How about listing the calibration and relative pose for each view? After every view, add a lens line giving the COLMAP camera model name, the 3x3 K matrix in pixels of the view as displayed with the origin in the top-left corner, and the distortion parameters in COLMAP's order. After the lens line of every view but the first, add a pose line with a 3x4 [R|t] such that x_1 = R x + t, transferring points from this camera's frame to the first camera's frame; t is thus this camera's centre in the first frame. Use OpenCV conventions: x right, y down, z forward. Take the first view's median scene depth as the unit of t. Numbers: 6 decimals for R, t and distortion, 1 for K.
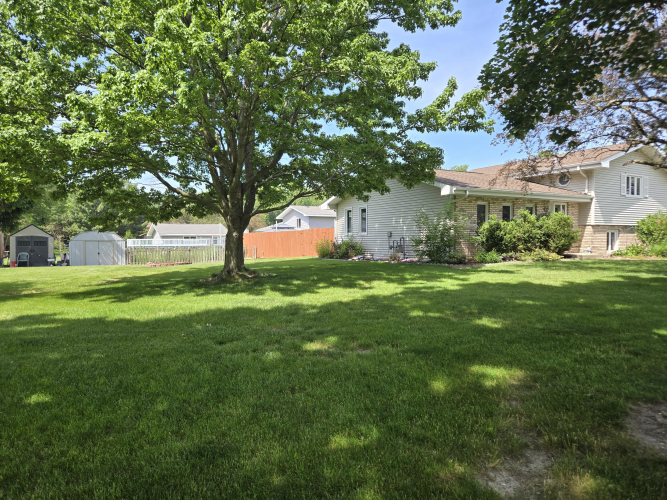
lens RADIAL K [[444.4, 0, 335.1], [0, 444.4, 251.2], [0, 0, 1]] dist [0.072297, -0.056274]
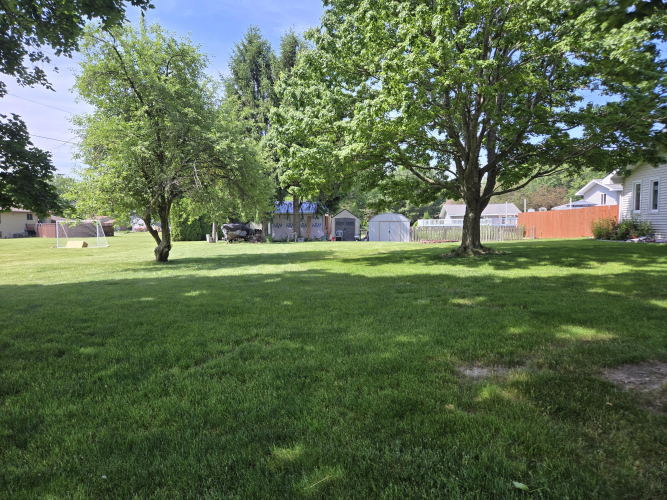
lens RADIAL K [[444.4, 0, 335.1], [0, 444.4, 251.2], [0, 0, 1]] dist [0.072297, -0.056274]
pose [[0.801621, 0.037143, -0.596677, 0.143601], [-0.010429, 0.998785, 0.048162, 0.002066], [0.597741, -0.032384, 0.801035, -0.088962]]
